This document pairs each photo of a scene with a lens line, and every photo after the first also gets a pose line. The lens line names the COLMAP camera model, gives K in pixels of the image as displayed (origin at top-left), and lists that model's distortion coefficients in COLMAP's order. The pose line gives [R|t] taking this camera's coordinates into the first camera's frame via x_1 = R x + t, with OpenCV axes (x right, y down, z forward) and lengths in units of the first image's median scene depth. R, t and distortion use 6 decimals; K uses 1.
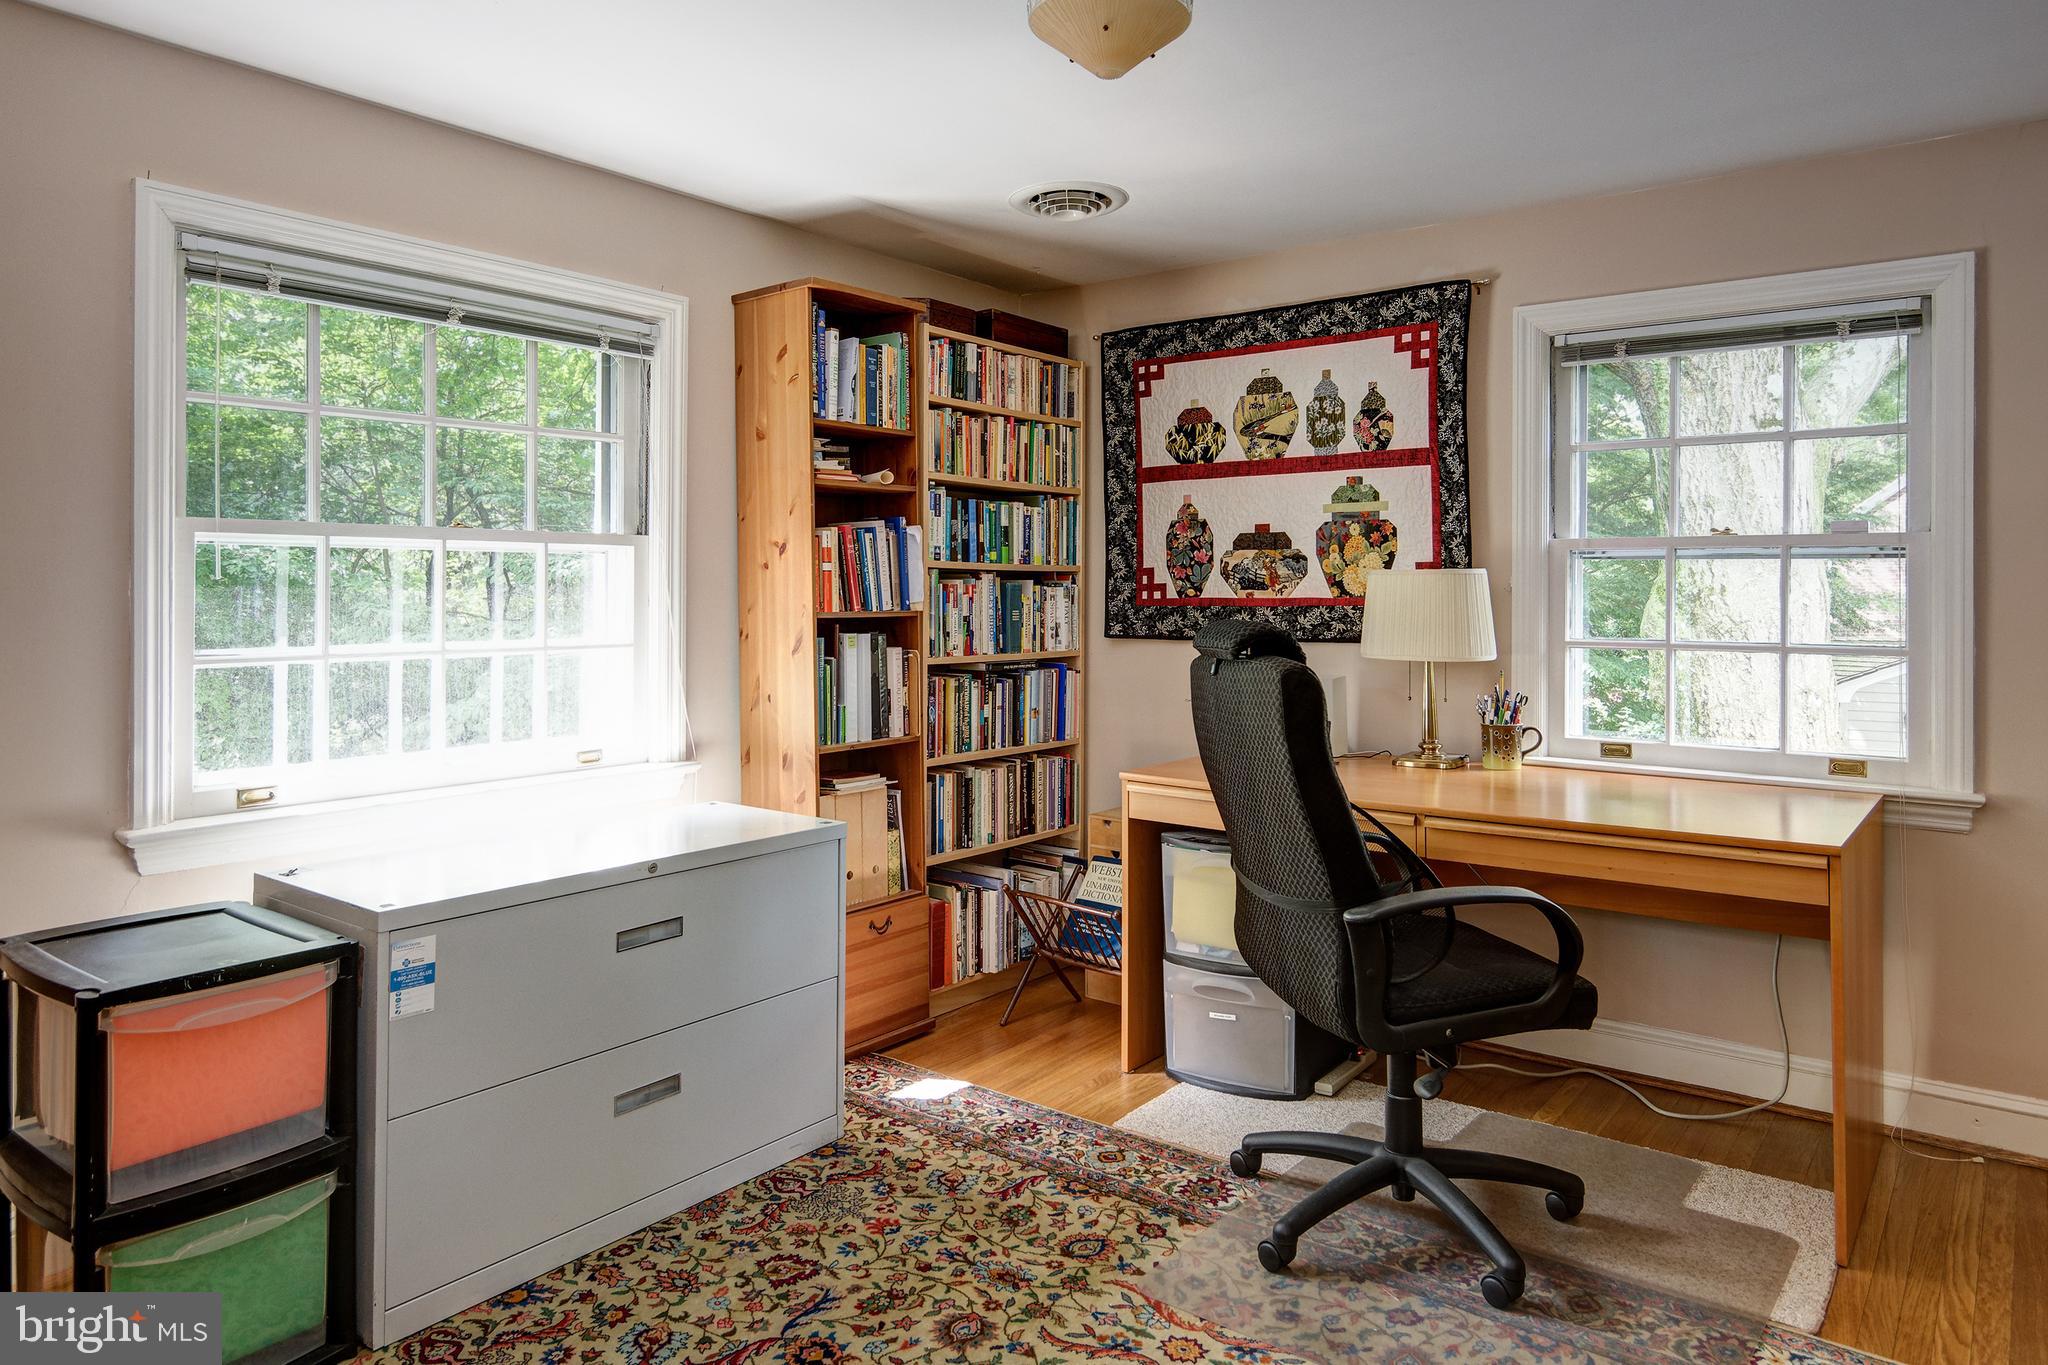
lens RADIAL K [[1326.0, 0, 1025.6], [0, 1326.0, 636.9], [0, 0, 1]] dist [-0.019371, 0.001811]
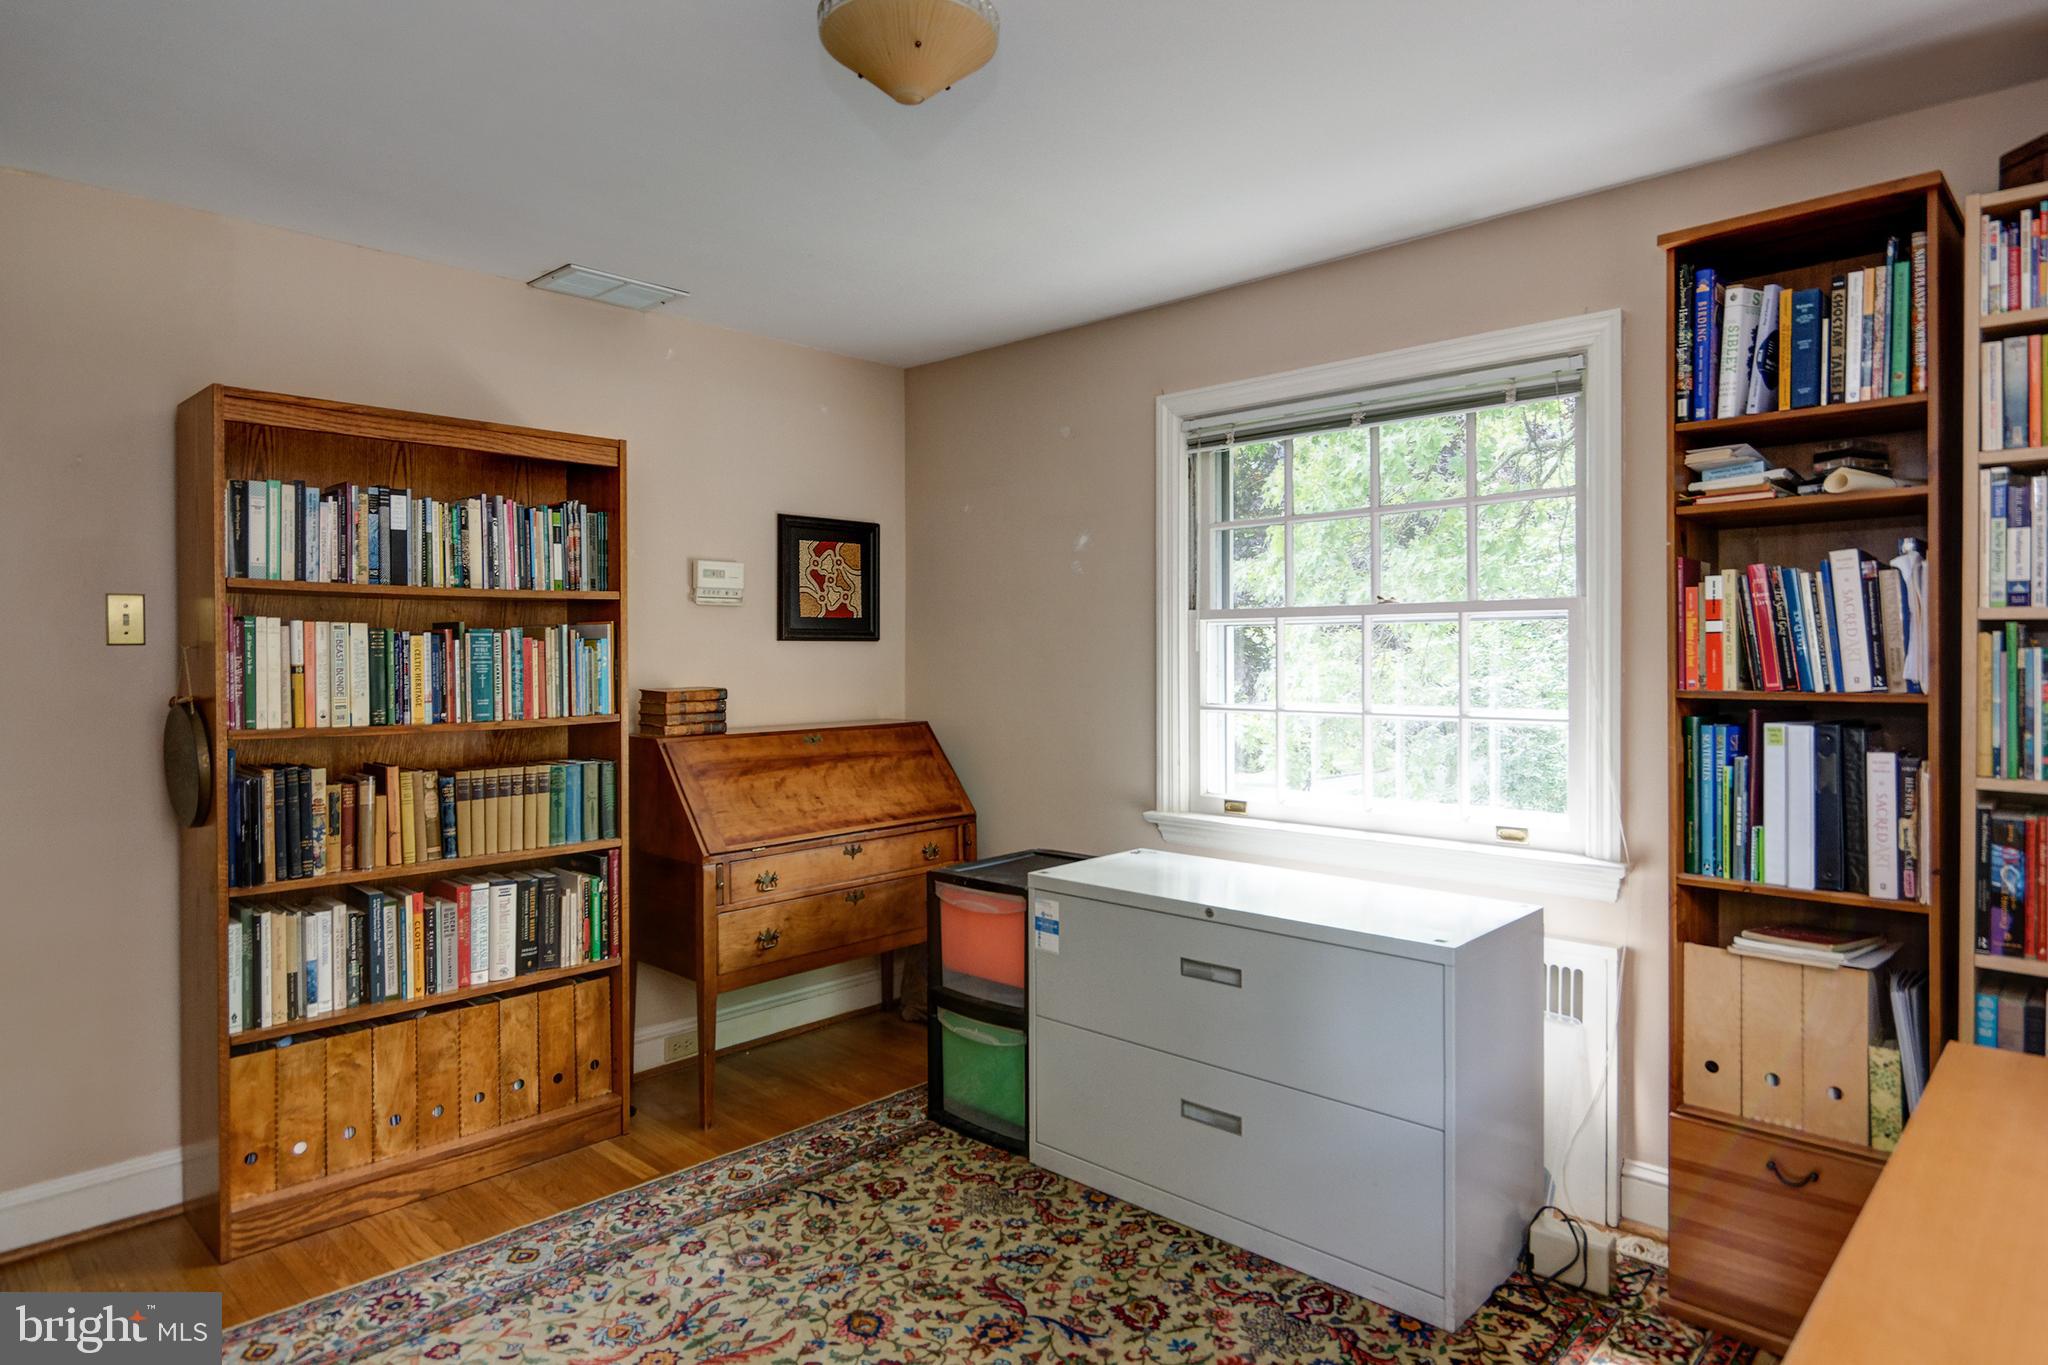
lens RADIAL K [[1202.7, 0, 1024.0], [0, 1202.7, 682.5], [0, 0, 1]] dist [0.054070, 0.000259]
pose [[-0.111354, 0.026810, -0.993419, 0.760962], [-0.025833, 0.999220, 0.029862, -0.045192], [0.993445, 0.028988, -0.110575, 0.978390]]
